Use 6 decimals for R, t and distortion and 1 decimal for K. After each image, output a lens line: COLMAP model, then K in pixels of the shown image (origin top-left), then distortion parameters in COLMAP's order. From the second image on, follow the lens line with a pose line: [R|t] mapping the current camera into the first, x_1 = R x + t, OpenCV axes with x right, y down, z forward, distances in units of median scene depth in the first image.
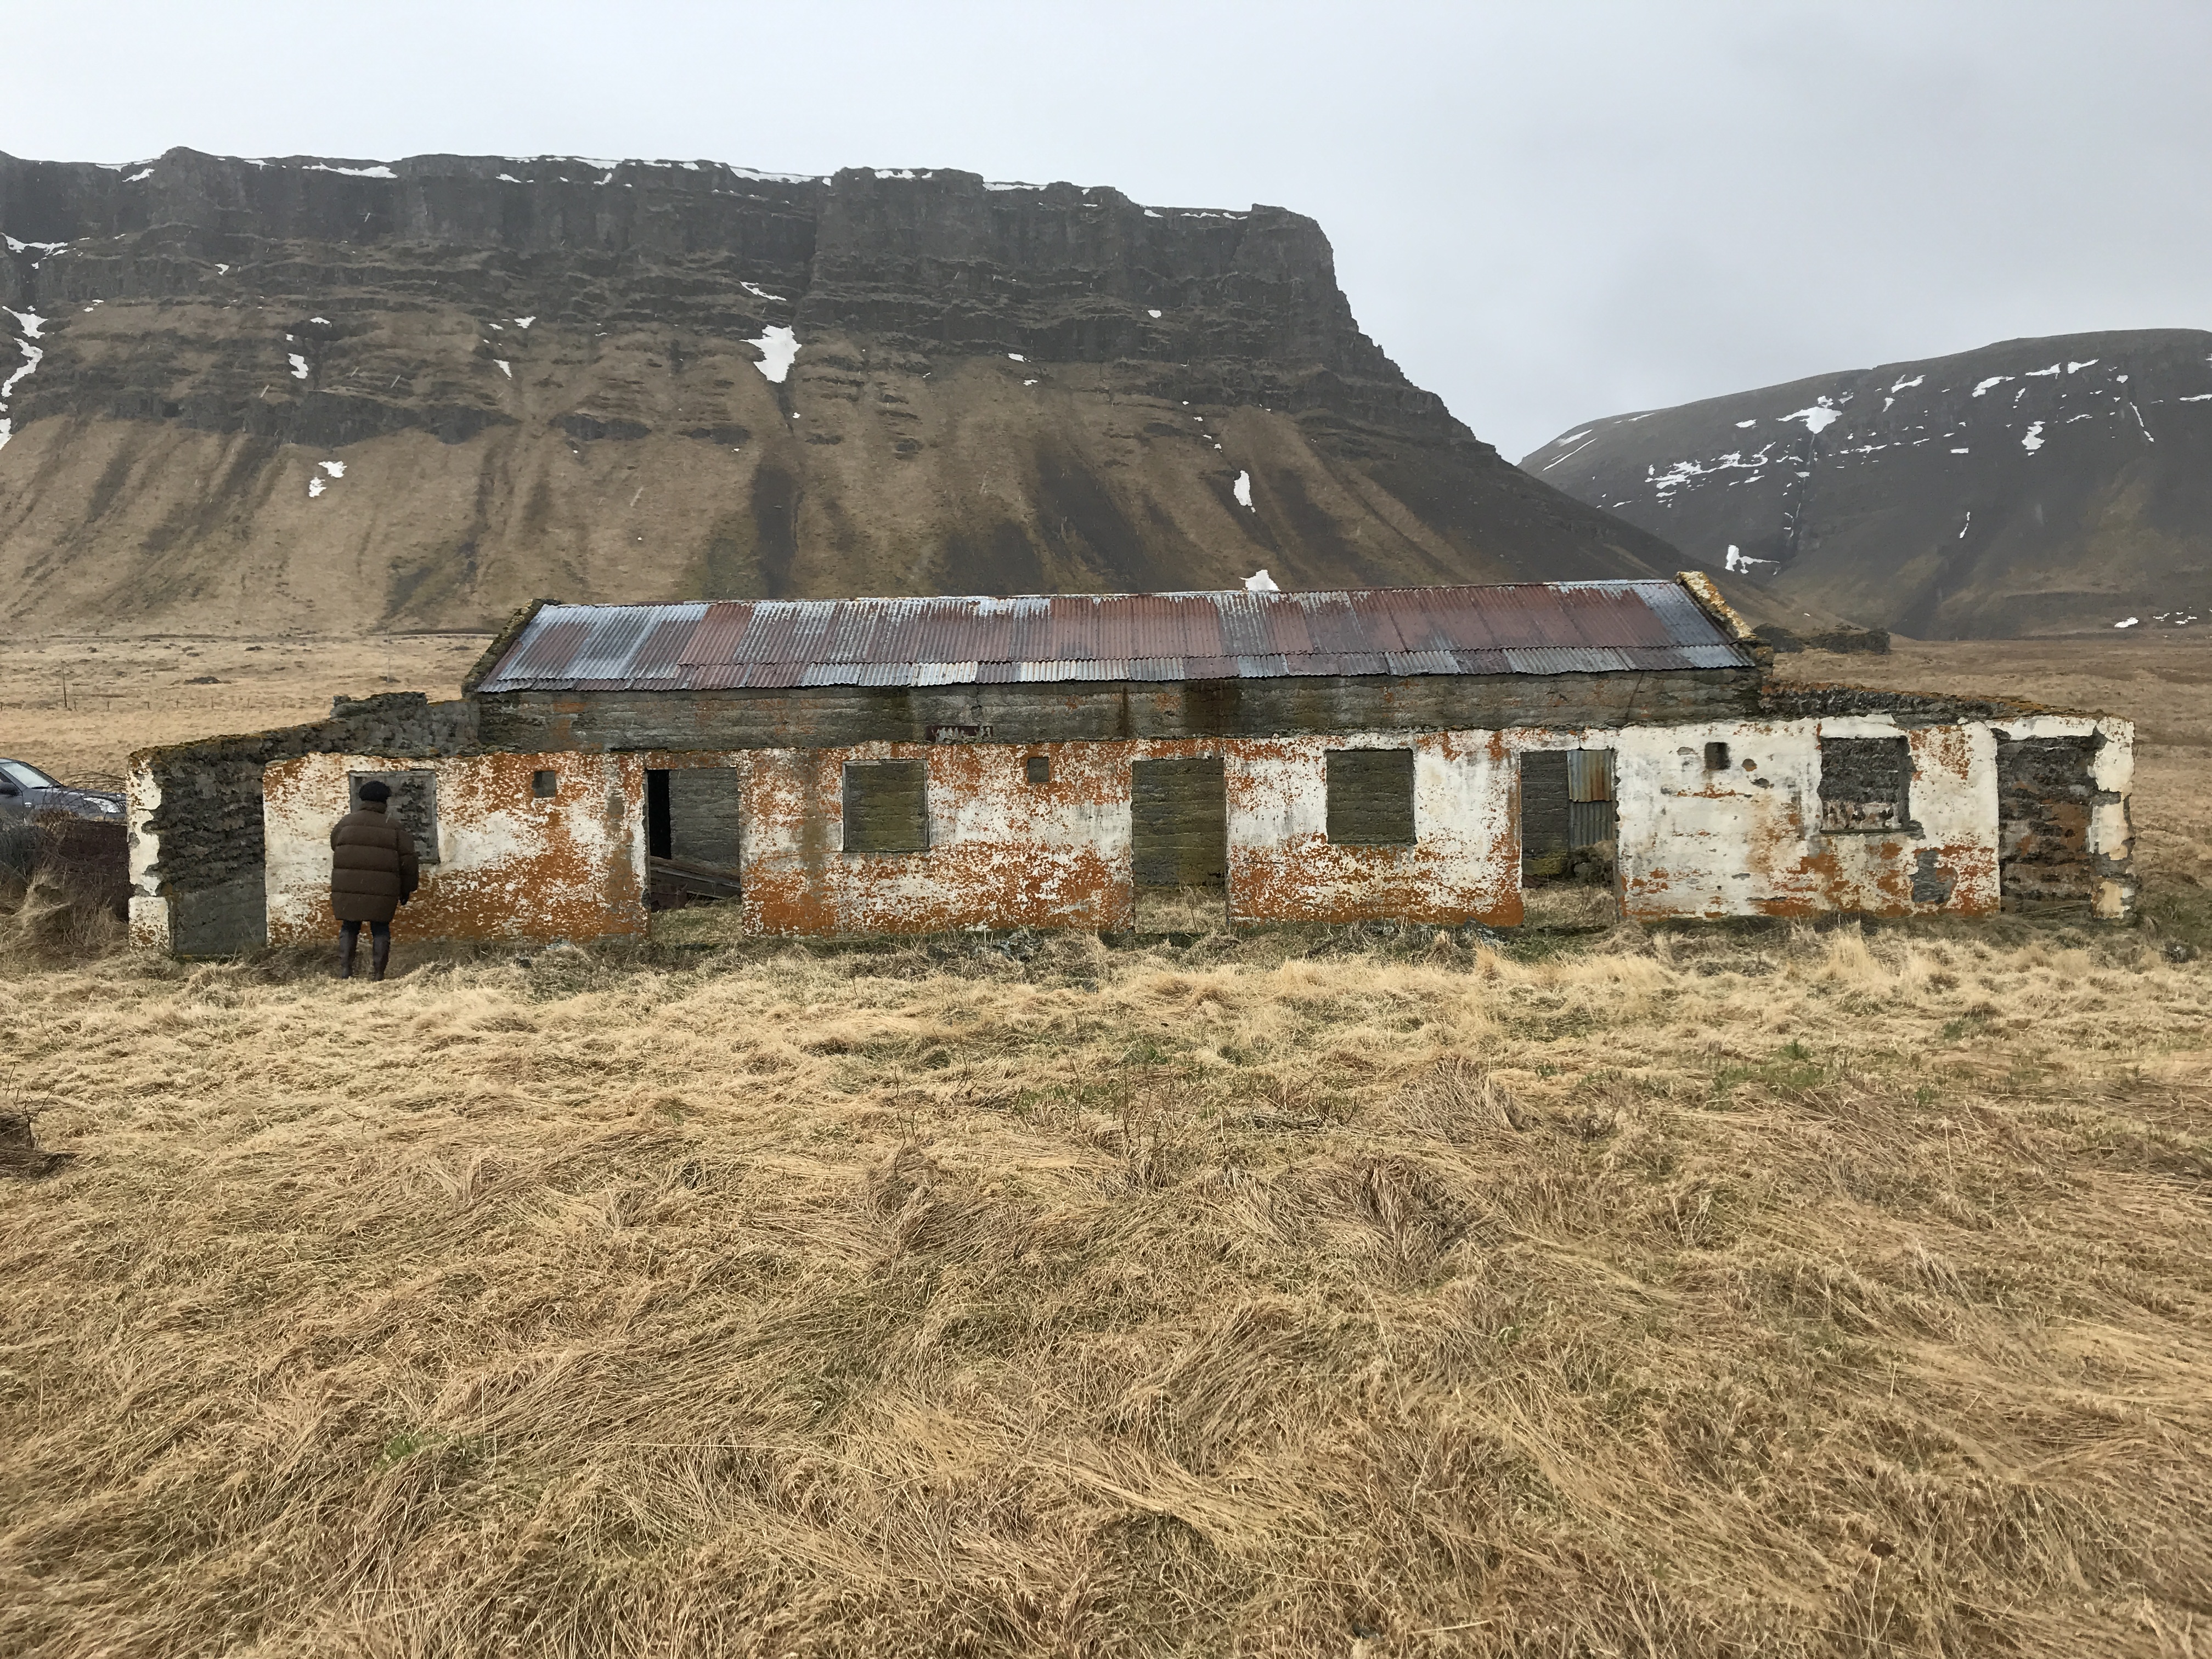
lens RADIAL K [[1822.5, 0, 1104.5], [0, 1822.5, 819.7], [0, 0, 1]] dist [0.042550, -0.051374]
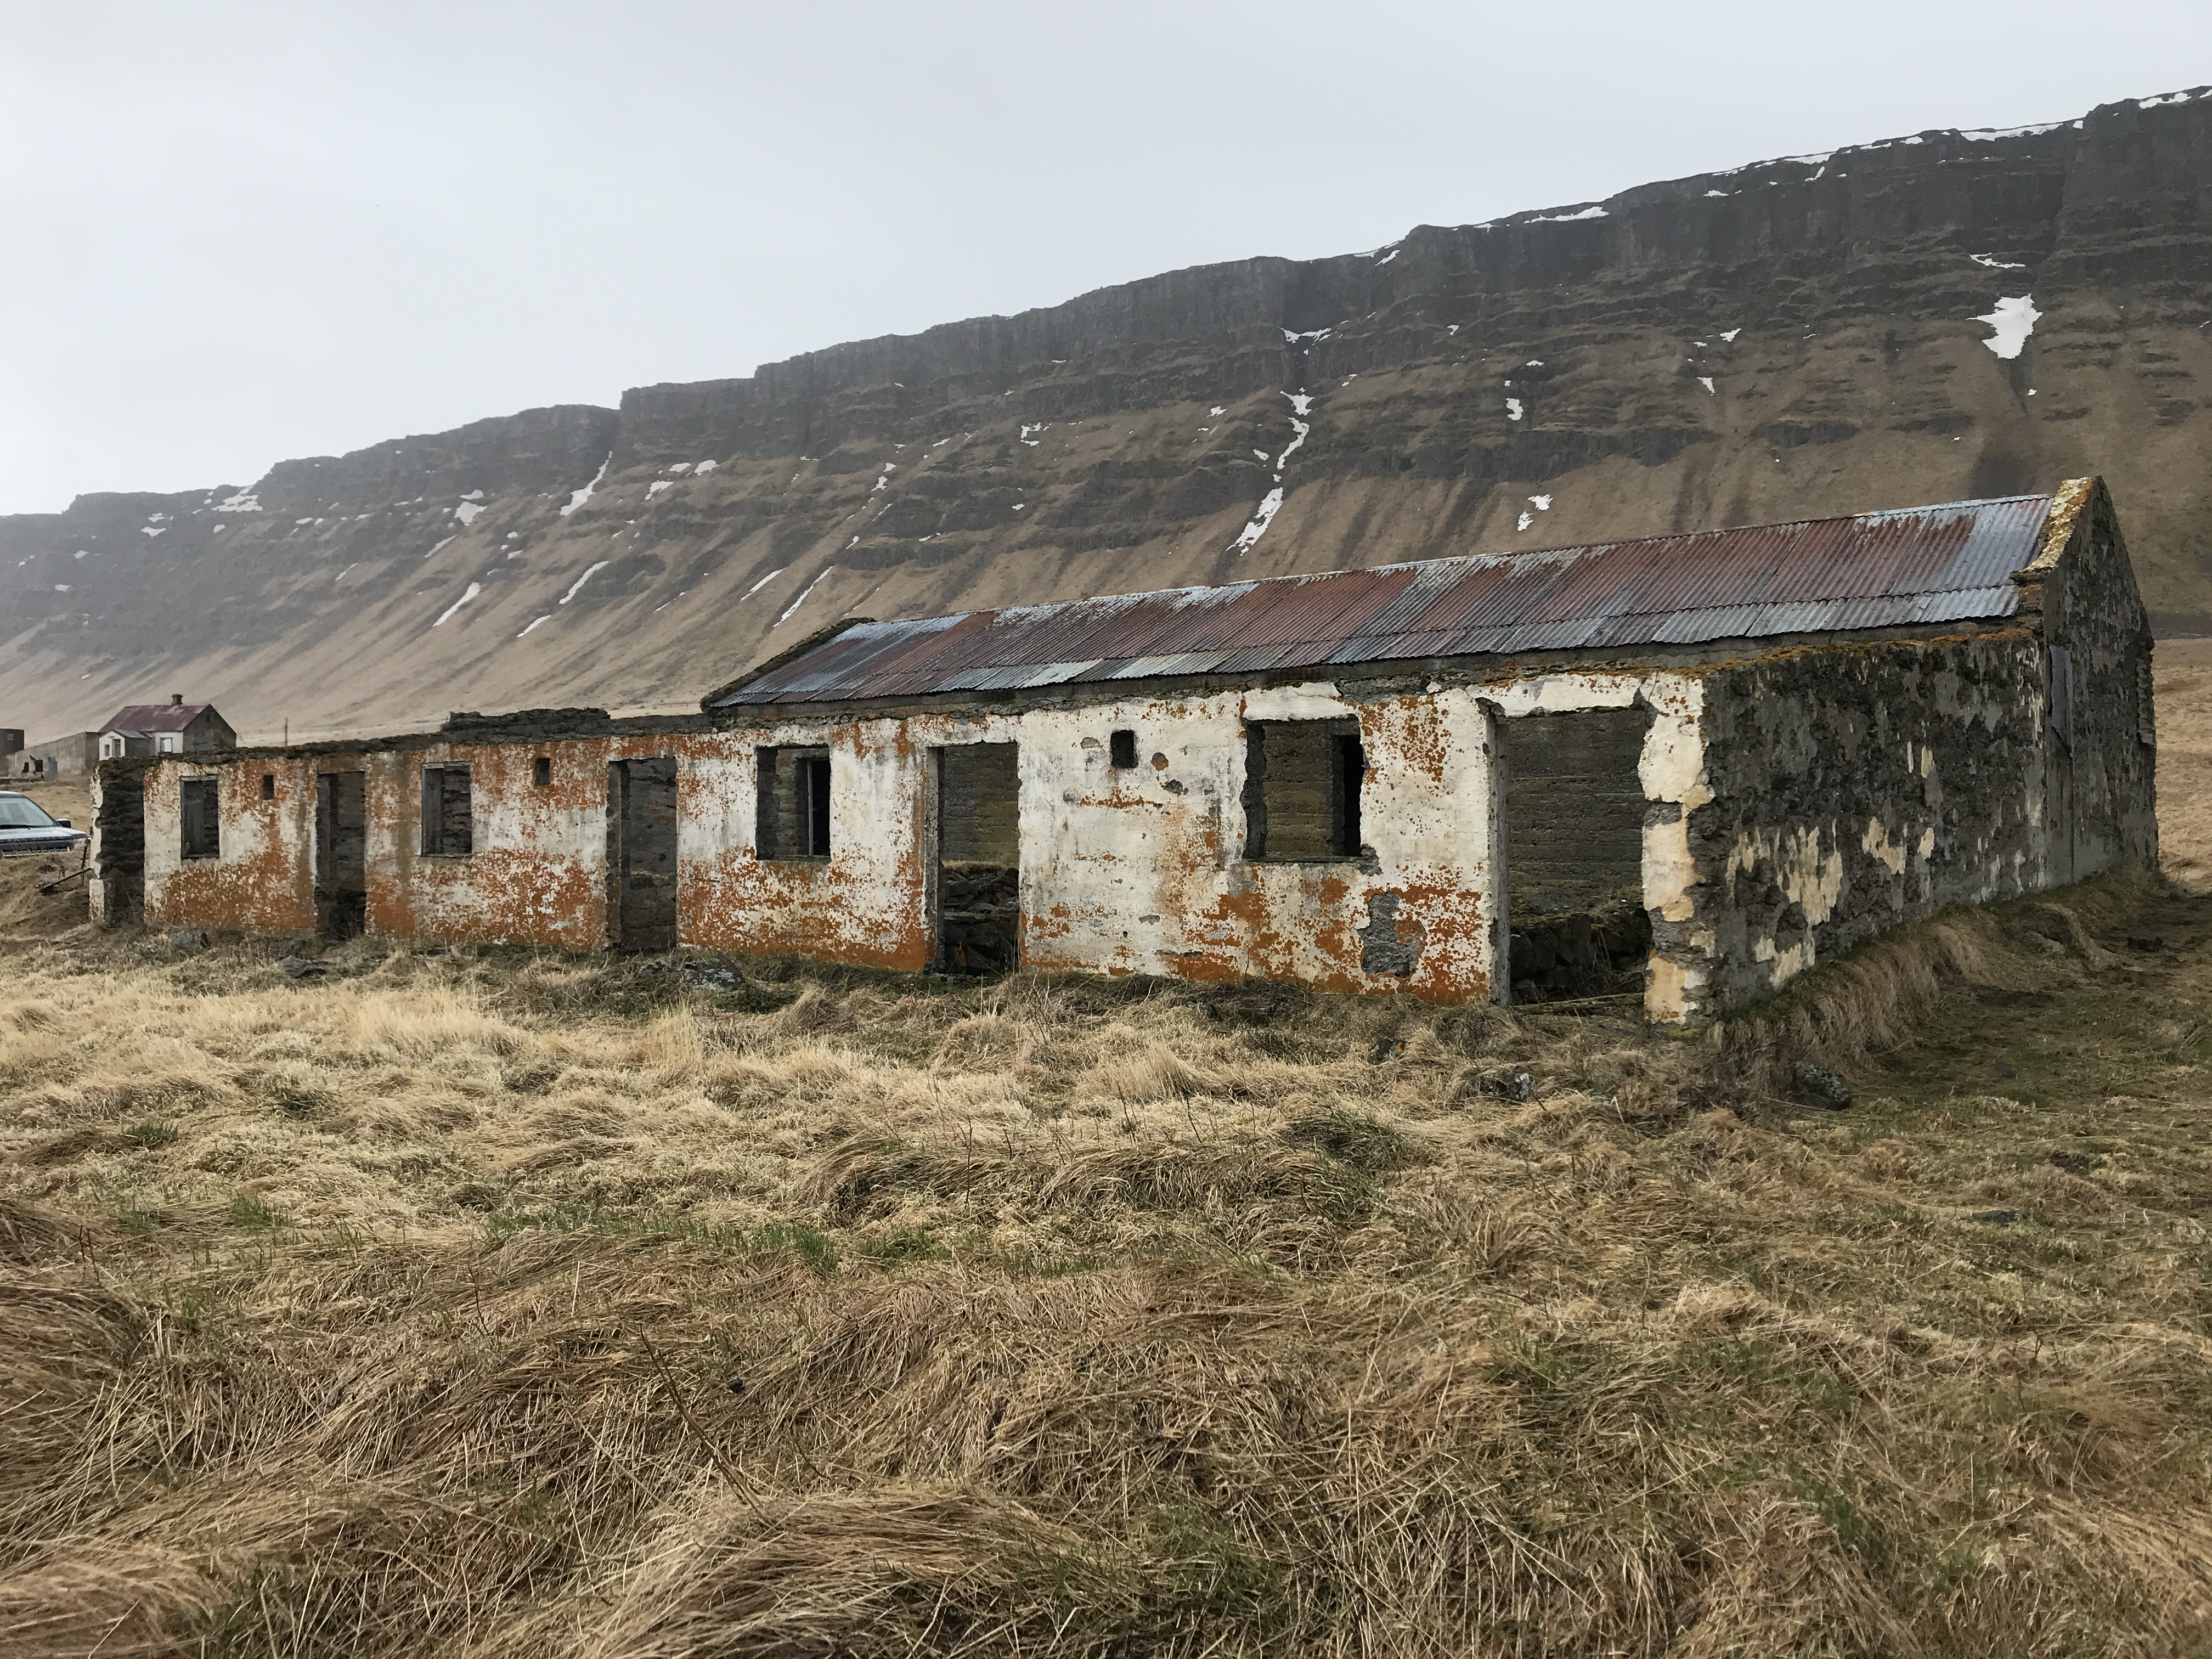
lens RADIAL K [[1822.5, 0, 1100.4], [0, 1822.5, 824.6], [0, 0, 1]] dist [0.042550, -0.051374]
pose [[0.797031, 0.012622, -0.603806, 0.746662], [-0.016887, 0.999856, -0.001390, -0.004287], [0.603702, 0.011304, 0.797130, 0.429245]]
